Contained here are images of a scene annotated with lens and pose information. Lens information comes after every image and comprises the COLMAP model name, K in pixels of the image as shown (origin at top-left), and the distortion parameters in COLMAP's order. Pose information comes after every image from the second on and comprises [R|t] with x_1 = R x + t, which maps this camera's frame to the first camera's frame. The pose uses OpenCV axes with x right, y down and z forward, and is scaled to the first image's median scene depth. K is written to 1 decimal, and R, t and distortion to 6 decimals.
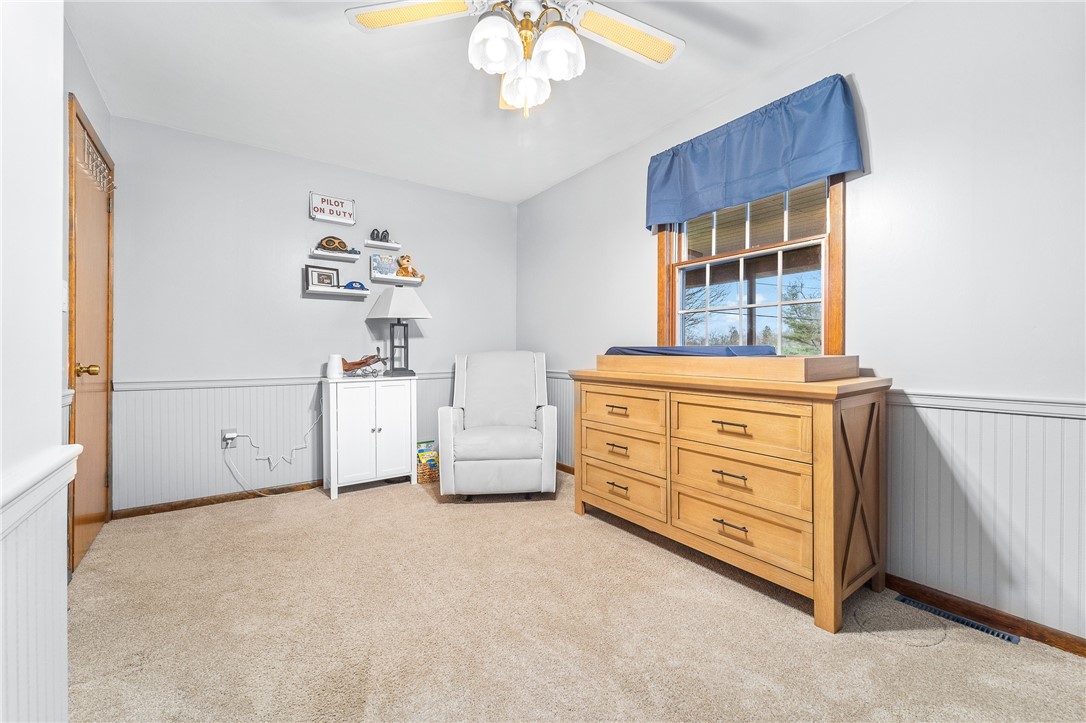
lens RADIAL K [[439.1, 0, 533.2], [0, 439.1, 356.7], [0, 0, 1]] dist [0.000801, -0.000009]
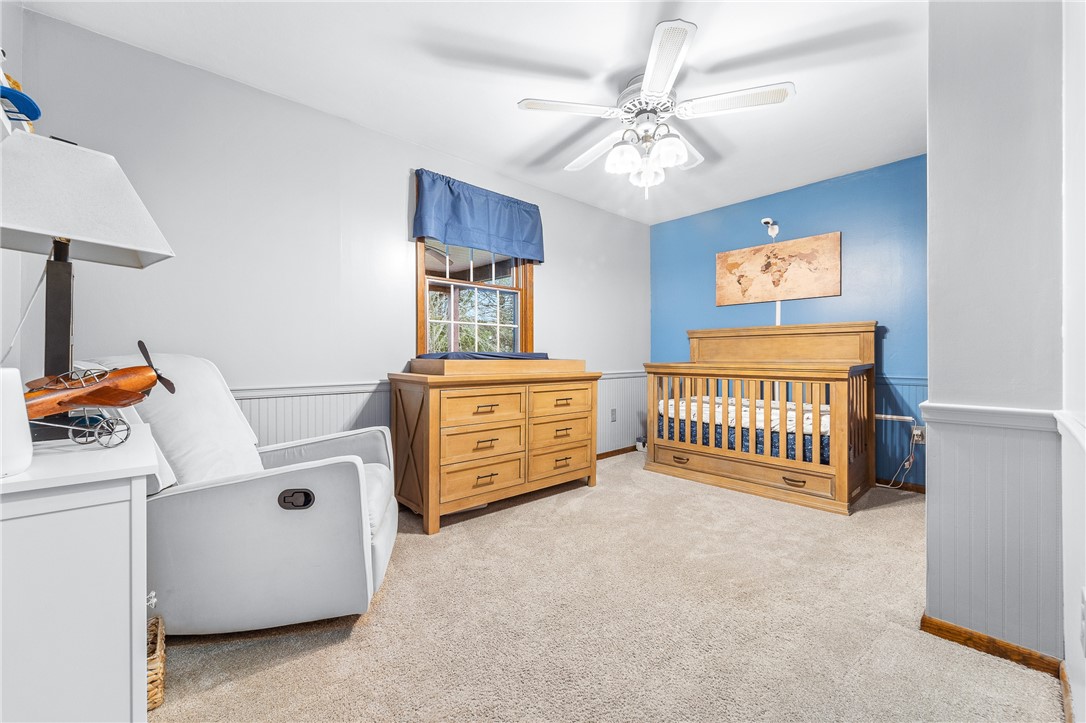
lens RADIAL K [[439.1, 0, 533.2], [0, 439.1, 356.7], [0, 0, 1]] dist [0.000801, -0.000009]
pose [[-0.121373, -0.003631, 0.992600, -1.025118], [0.006033, 0.999972, 0.004396, -0.016217], [-0.992589, 0.006522, -0.121348, 1.116776]]
